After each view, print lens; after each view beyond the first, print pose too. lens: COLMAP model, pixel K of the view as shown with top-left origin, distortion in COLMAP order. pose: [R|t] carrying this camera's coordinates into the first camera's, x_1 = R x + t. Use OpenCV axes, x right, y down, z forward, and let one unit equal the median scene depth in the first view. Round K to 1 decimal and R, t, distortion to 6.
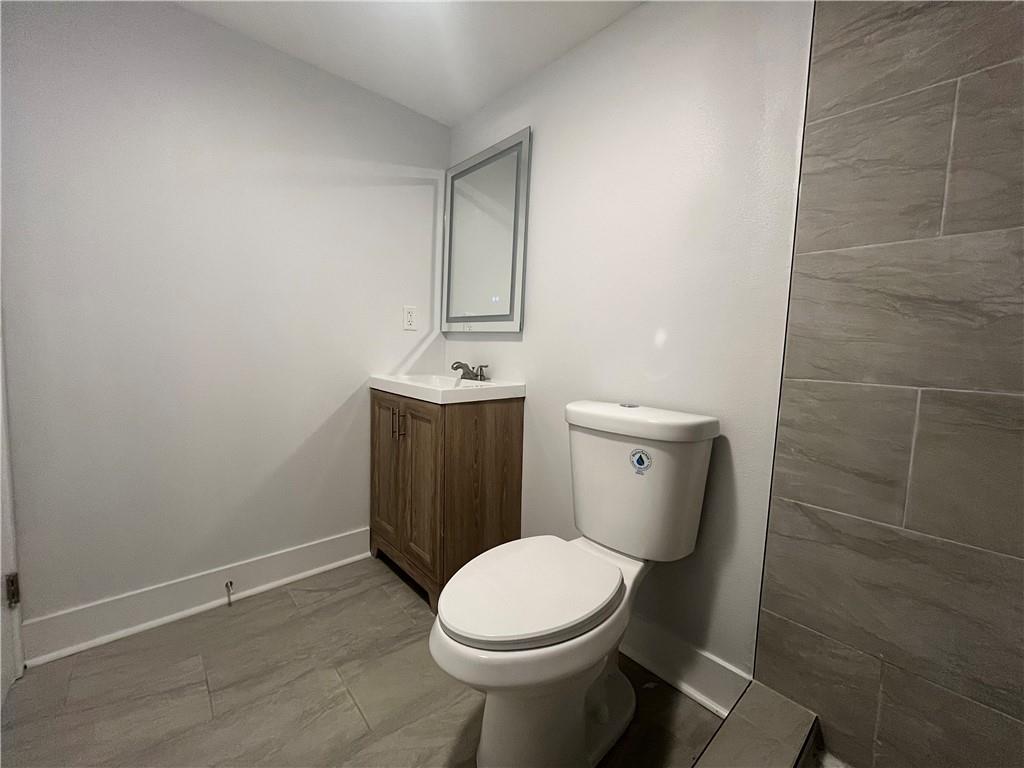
lens RADIAL K [[414.9, 0, 510.5], [0, 414.9, 382.8], [0, 0, 1]] dist [0.015860, 0.000462]
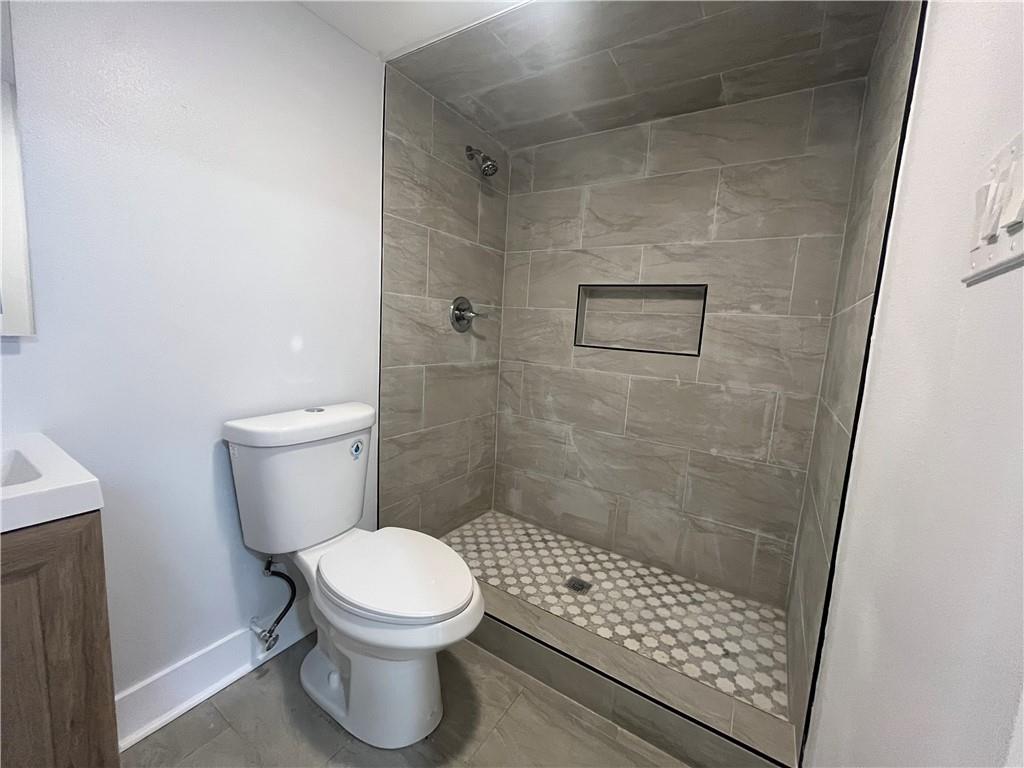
lens RADIAL K [[414.9, 0, 511.0], [0, 414.9, 382.7], [0, 0, 1]] dist [0.015860, 0.000462]
pose [[-0.258633, -0.170141, 0.950874, -1.111501], [0.018486, 0.983314, 0.180974, -0.257087], [-0.965799, 0.064384, -0.251173, 1.012810]]
